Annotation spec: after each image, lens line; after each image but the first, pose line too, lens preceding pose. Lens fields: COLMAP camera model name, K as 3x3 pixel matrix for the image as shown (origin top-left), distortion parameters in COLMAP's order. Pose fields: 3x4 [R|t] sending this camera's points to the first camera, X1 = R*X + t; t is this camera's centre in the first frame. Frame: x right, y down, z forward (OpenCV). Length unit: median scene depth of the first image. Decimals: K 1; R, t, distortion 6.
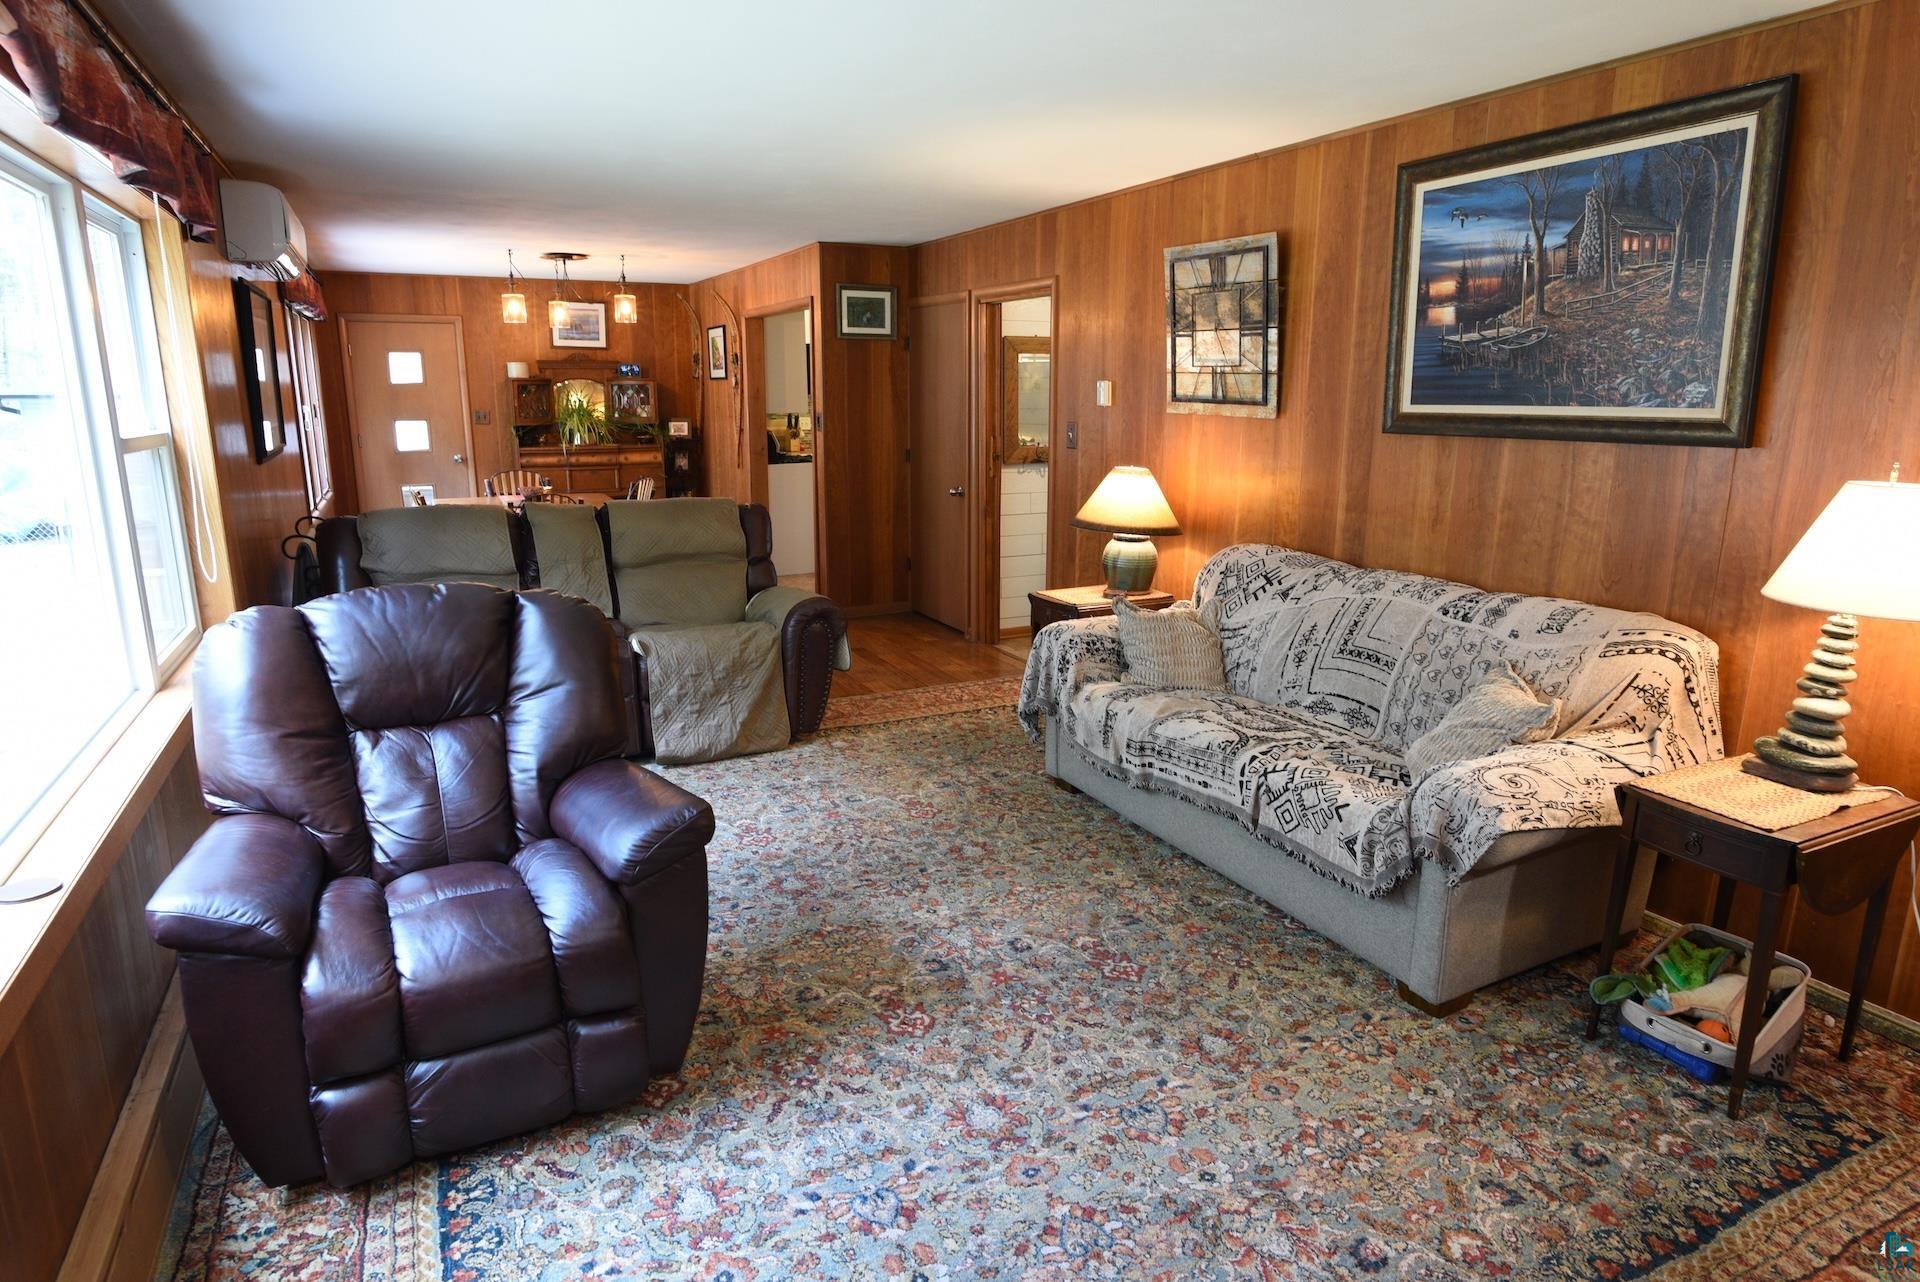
lens RADIAL K [[1103.3, 0, 958.1], [0, 1103.3, 644.1], [0, 0, 1]] dist [-0.037972, 0.015435]
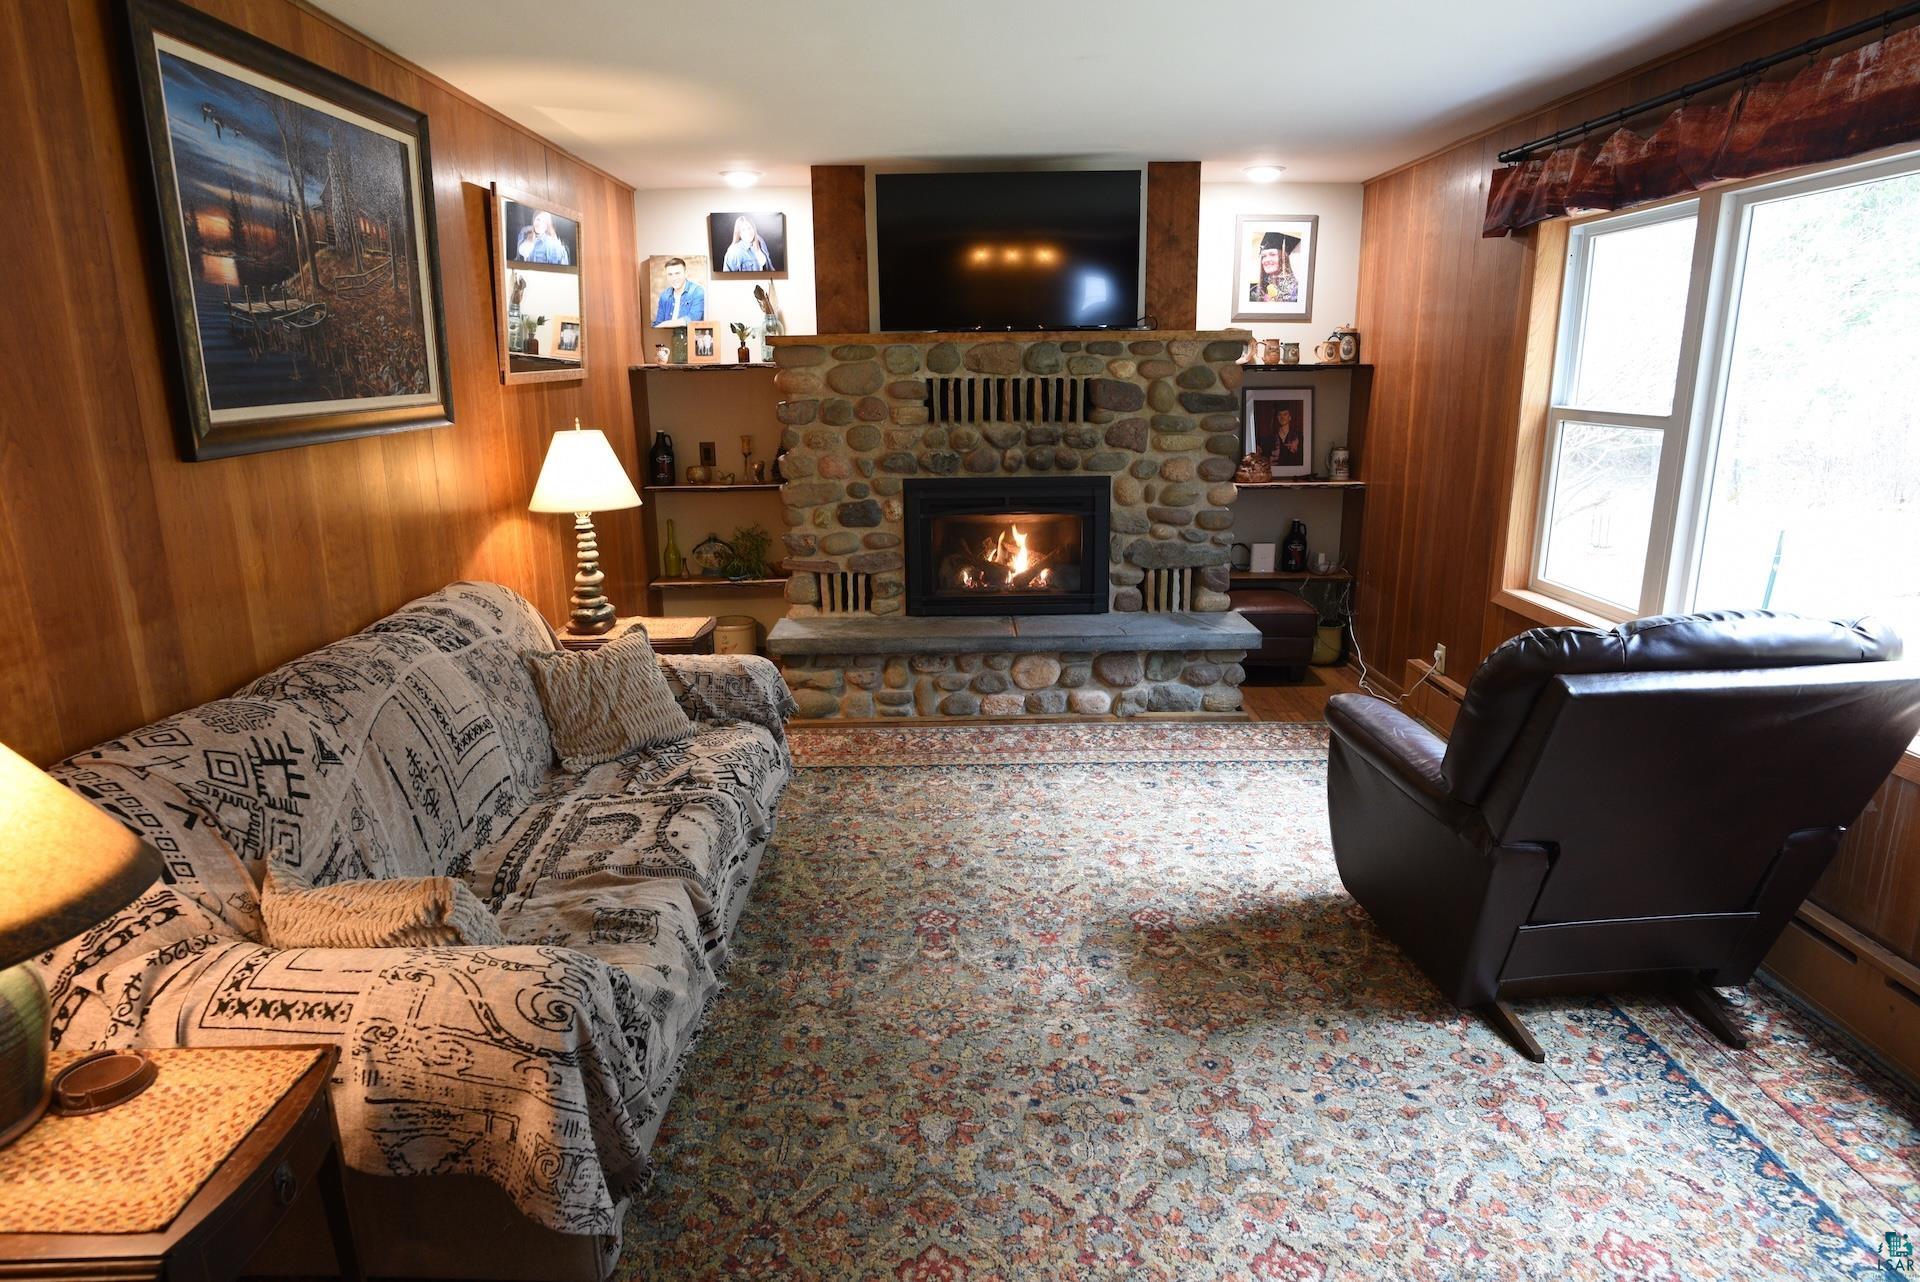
lens RADIAL K [[1103.3, 0, 958.1], [0, 1103.3, 644.1], [0, 0, 1]] dist [-0.037972, 0.015435]
pose [[-0.902636, -0.101346, 0.418303, -0.247951], [0.102908, 0.892876, 0.438386, -0.351193], [-0.417921, 0.438749, -0.795513, 1.475559]]
